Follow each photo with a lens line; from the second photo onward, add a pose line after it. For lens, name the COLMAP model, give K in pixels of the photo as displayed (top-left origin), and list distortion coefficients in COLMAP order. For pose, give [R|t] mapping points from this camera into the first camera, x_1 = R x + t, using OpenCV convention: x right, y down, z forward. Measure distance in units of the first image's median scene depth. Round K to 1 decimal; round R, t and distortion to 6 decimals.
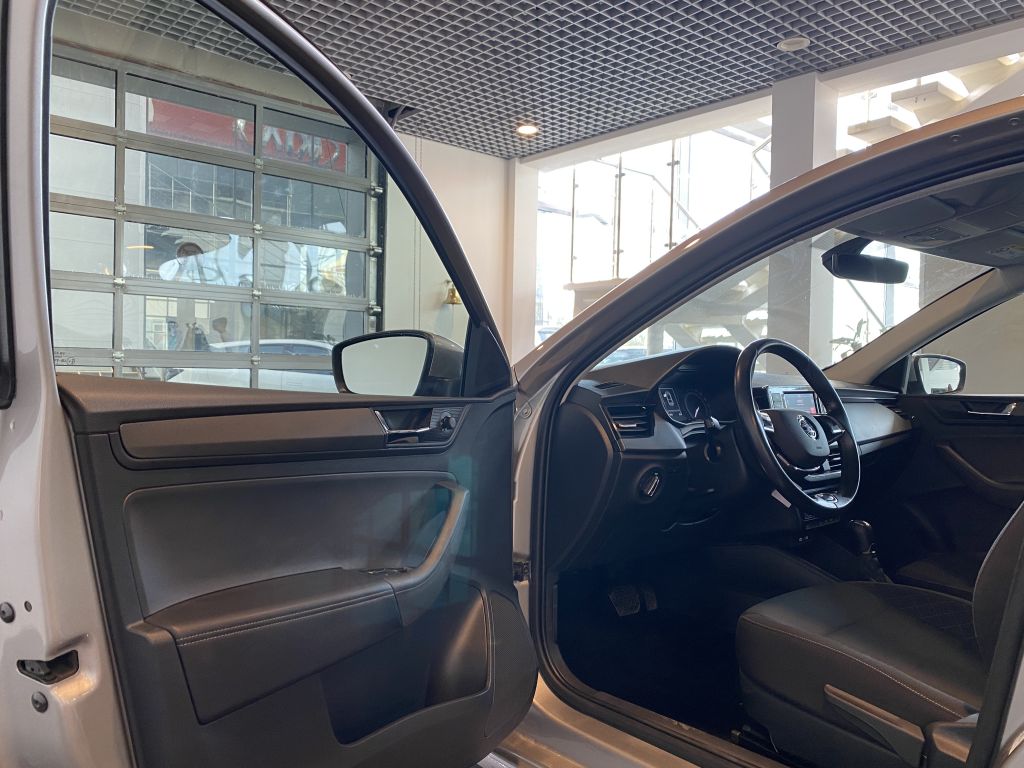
lens RADIAL K [[769.0, 0, 505.3], [0, 769.0, 384.0], [0, 0, 1]] dist [0.018757, -0.053779]
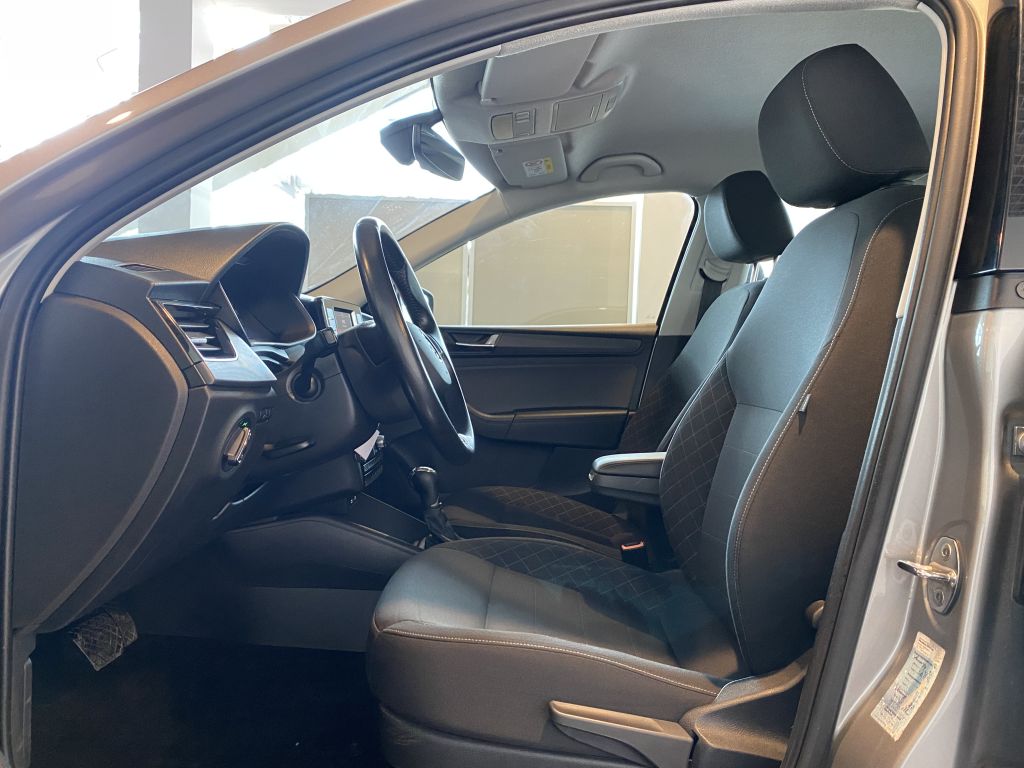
lens RADIAL K [[769.0, 0, 506.3], [0, 769.0, 376.2], [0, 0, 1]] dist [0.018757, -0.053779]
pose [[0.667267, -0.018629, 0.744586, -0.037472], [-0.019652, 0.998899, 0.042603, 0.018457], [-0.744559, -0.043060, 0.666166, 0.164777]]
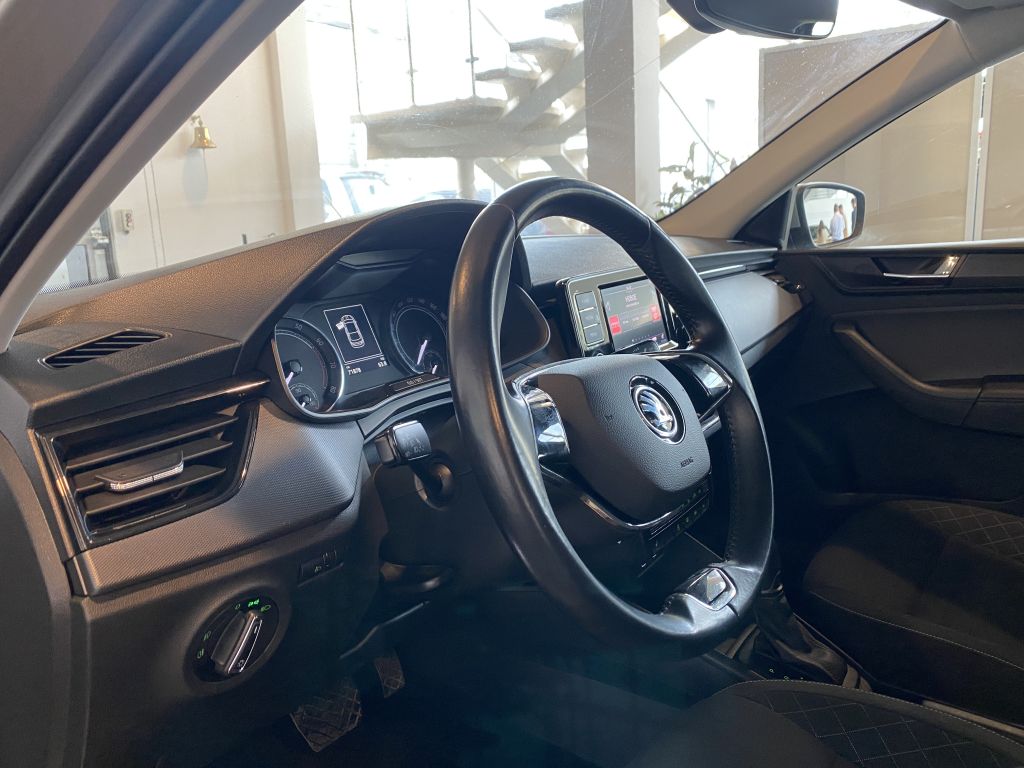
lens RADIAL K [[769.0, 0, 509.2], [0, 769.0, 375.5], [0, 0, 1]] dist [0.018757, -0.053779]
pose [[0.974193, -0.110512, 0.196813, 0.089100], [0.071422, 0.978067, 0.195662, -0.014984], [-0.214120, -0.176556, 0.960719, 0.233819]]
